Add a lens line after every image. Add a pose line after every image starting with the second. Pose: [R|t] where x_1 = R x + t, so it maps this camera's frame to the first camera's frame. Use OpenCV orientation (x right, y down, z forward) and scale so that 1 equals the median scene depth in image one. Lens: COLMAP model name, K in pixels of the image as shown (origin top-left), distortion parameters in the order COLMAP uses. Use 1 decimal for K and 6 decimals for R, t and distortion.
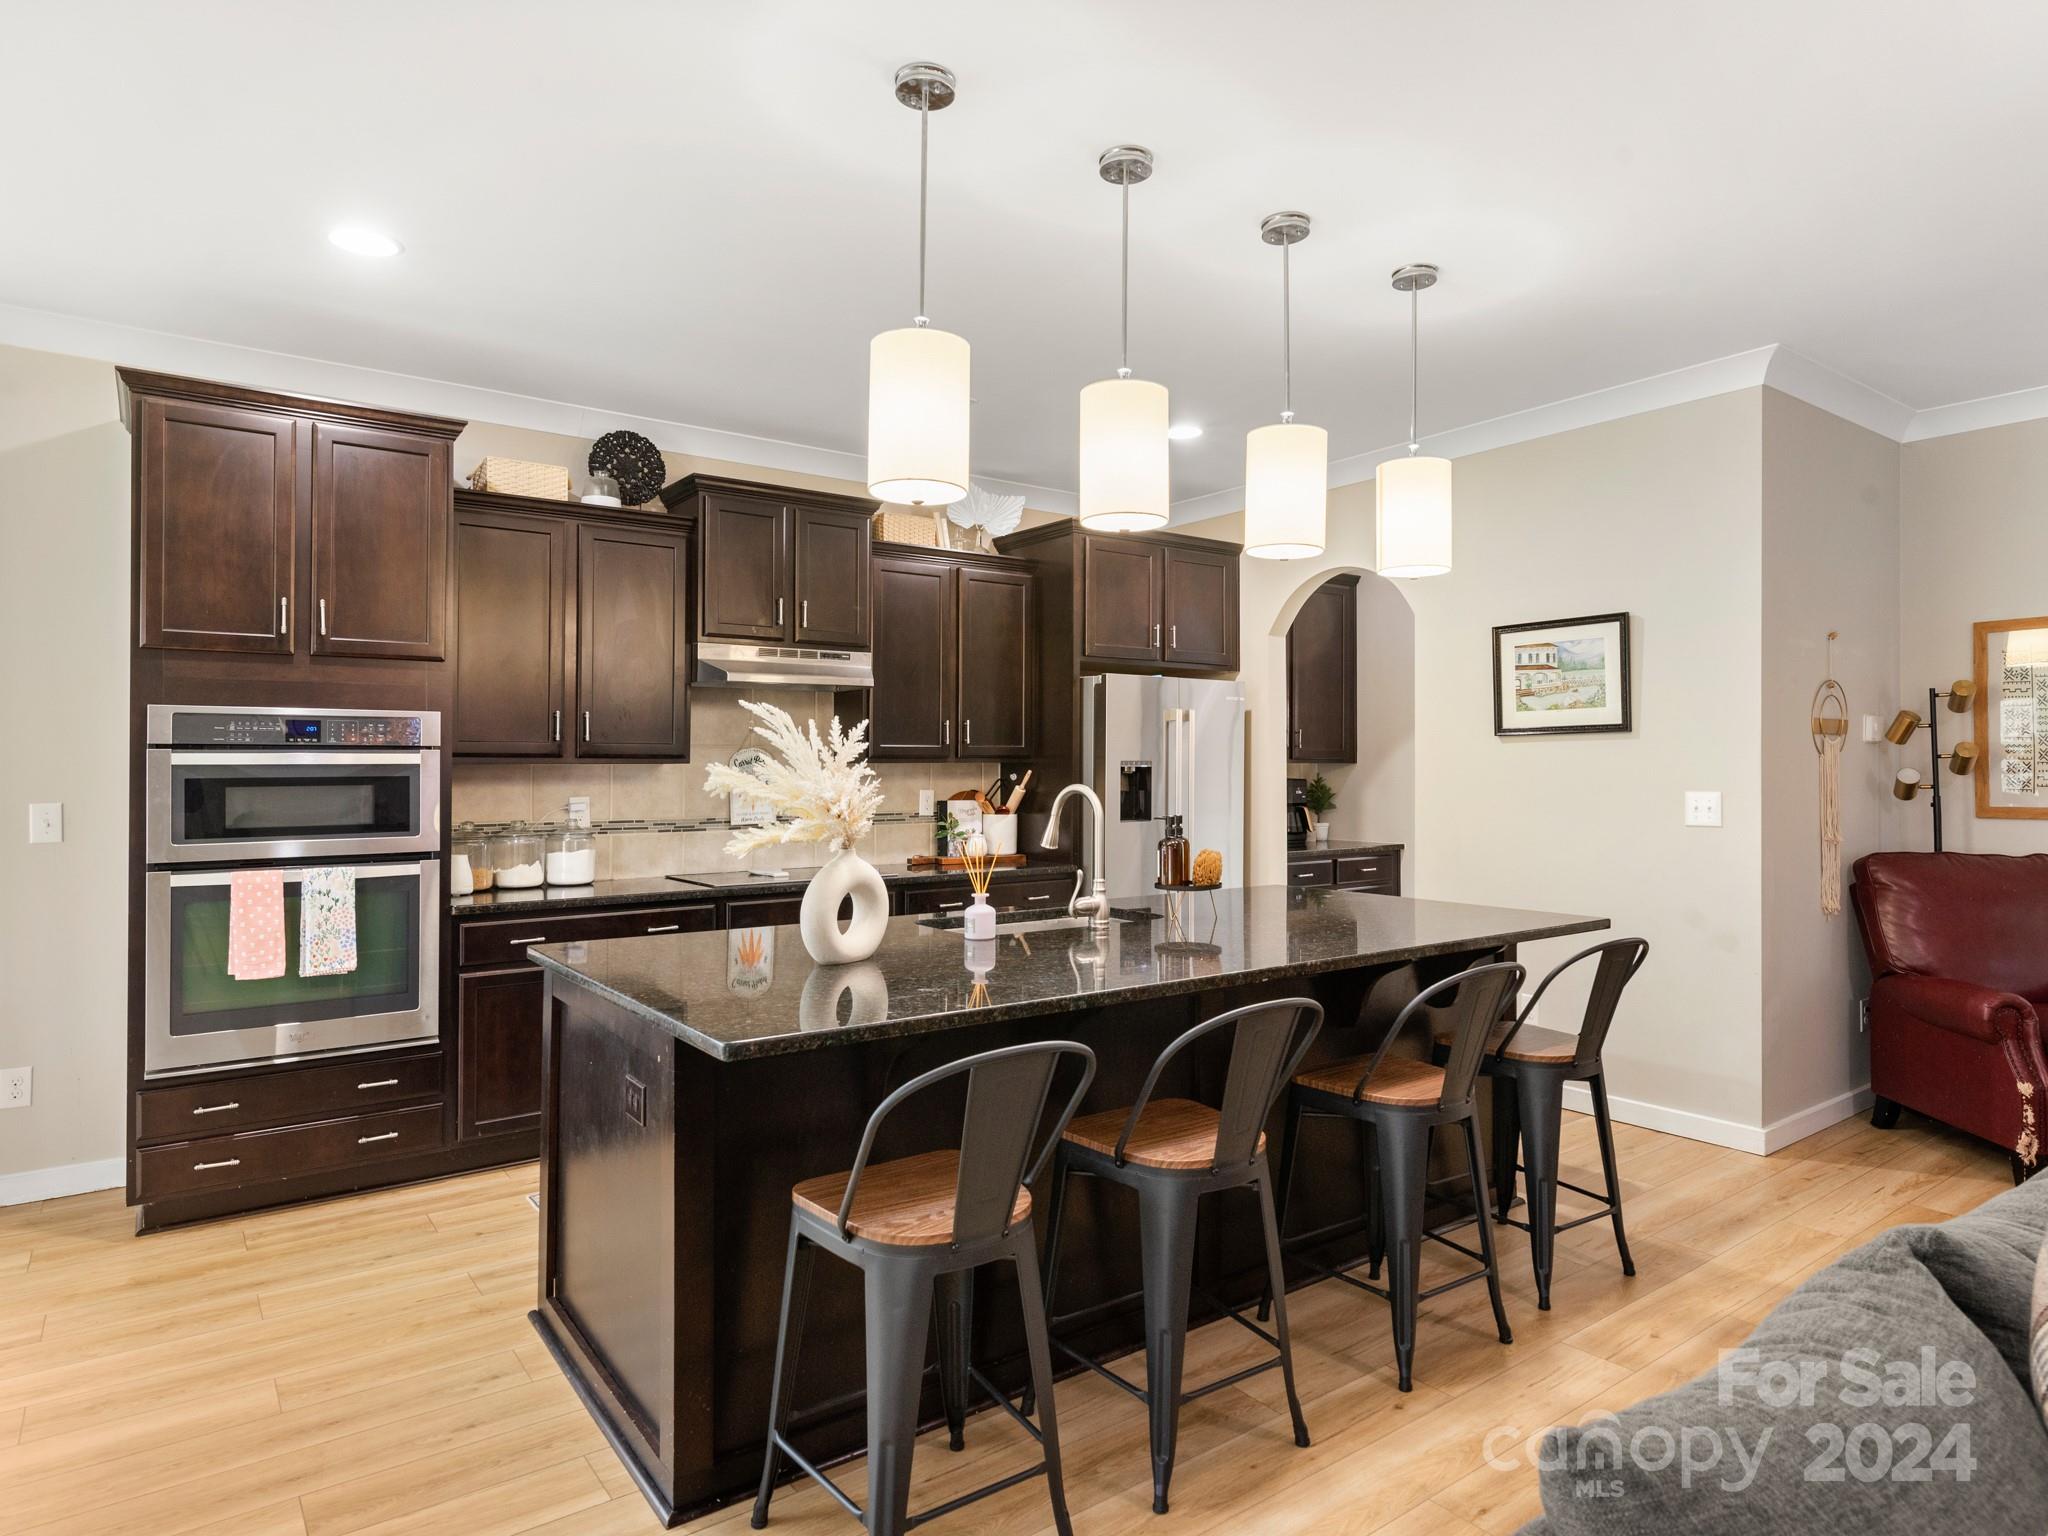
lens RADIAL K [[1183.7, 0, 1027.8], [0, 1183.7, 761.6], [0, 0, 1]] dist [0.000495, -0.000424]
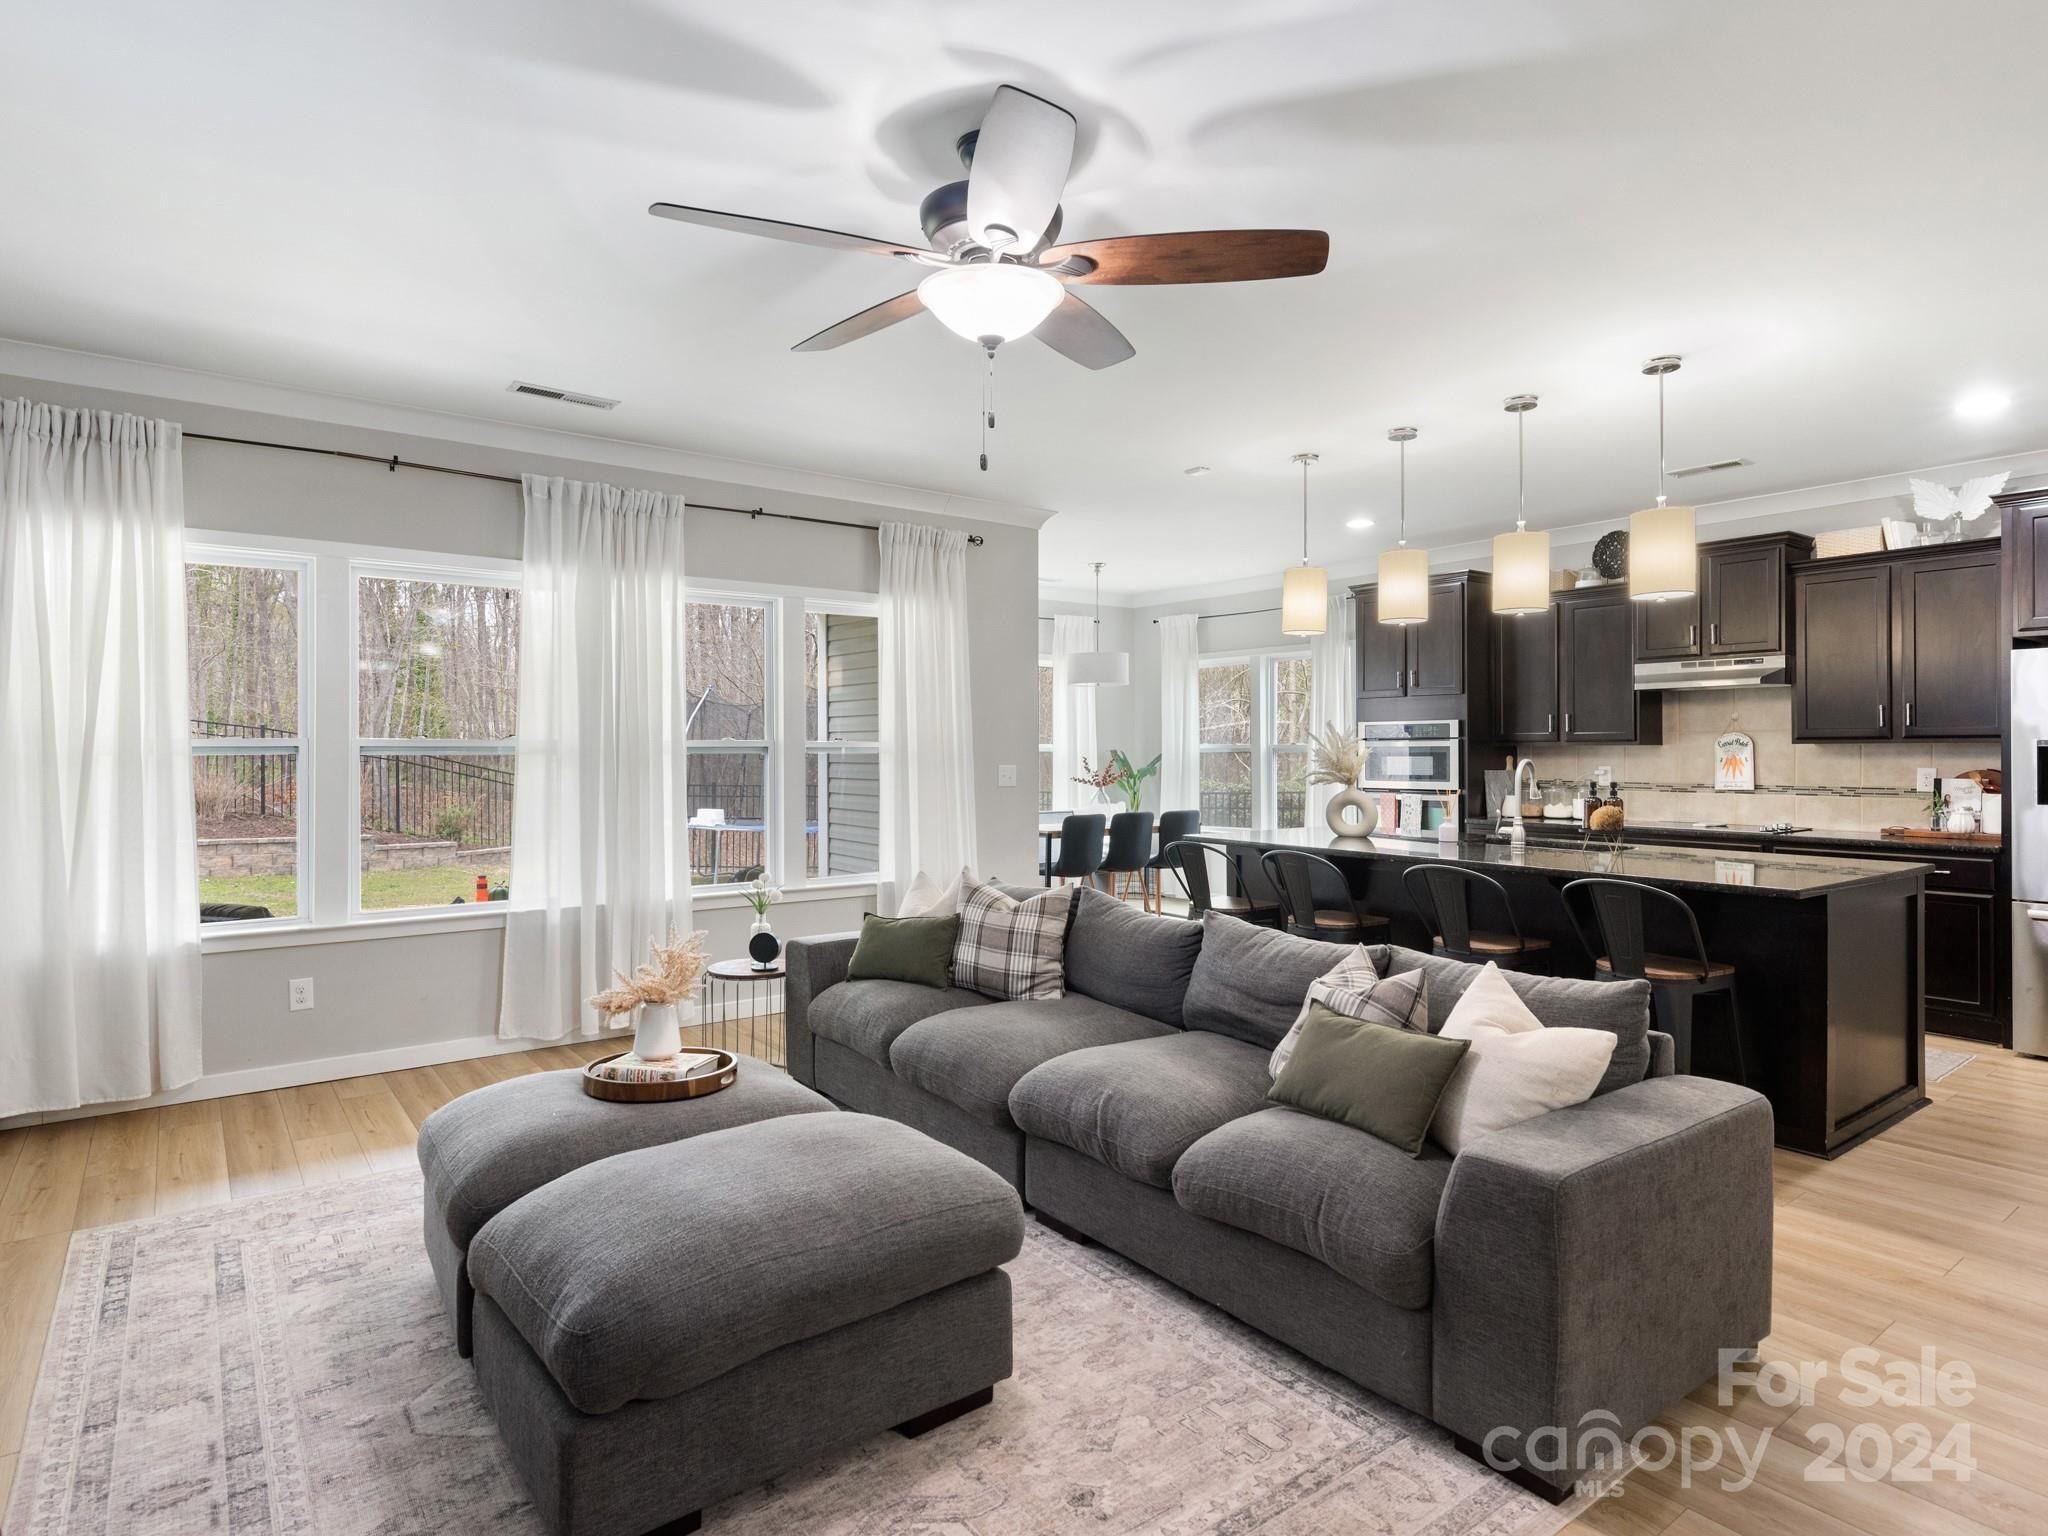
lens RADIAL K [[1101.3, 0, 998.2], [0, 1101.3, 752.2], [0, 0, 1]] dist [0.000391, 0.000206]
pose [[-0.004853, 0.004424, -0.999978, 1.099209], [0.007706, 0.999961, 0.004387, -0.001457], [0.999959, -0.007685, -0.004887, 0.193608]]
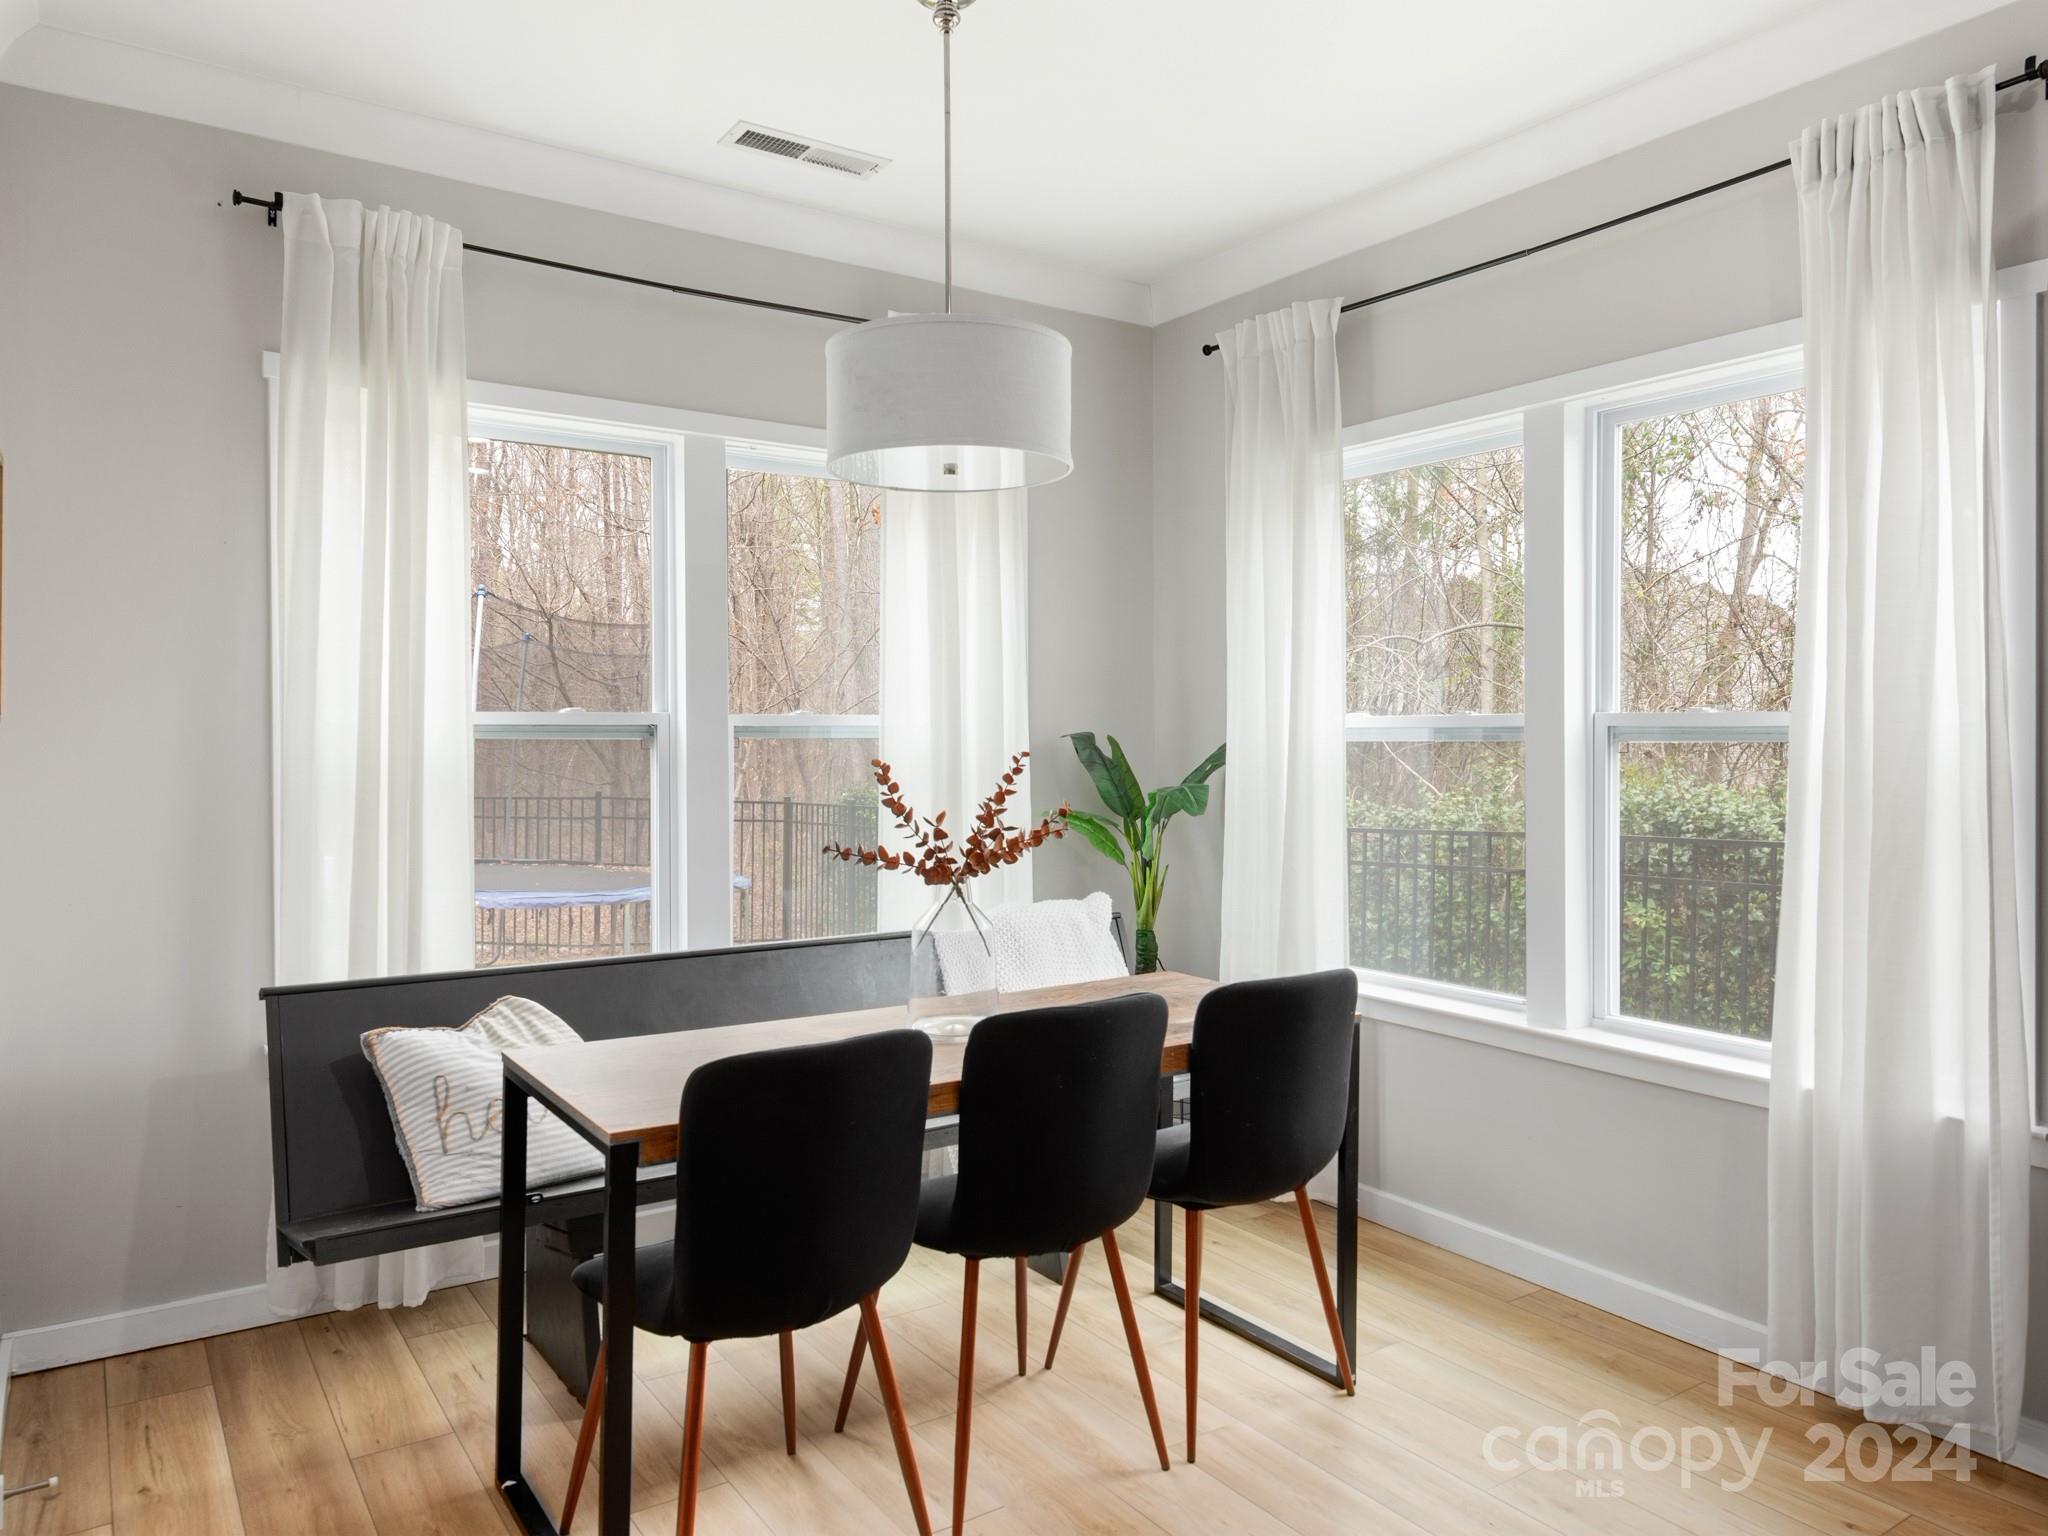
lens RADIAL K [[1369.7, 0, 1001.9], [0, 1369.7, 749.6], [0, 0, 1]] dist [0.007425, 0.001254]
pose [[-0.047050, 0.012036, -0.998820, -0.152177], [0.007512, 0.999903, 0.011695, 0.005045], [0.998864, -0.006952, -0.047136, 0.397662]]
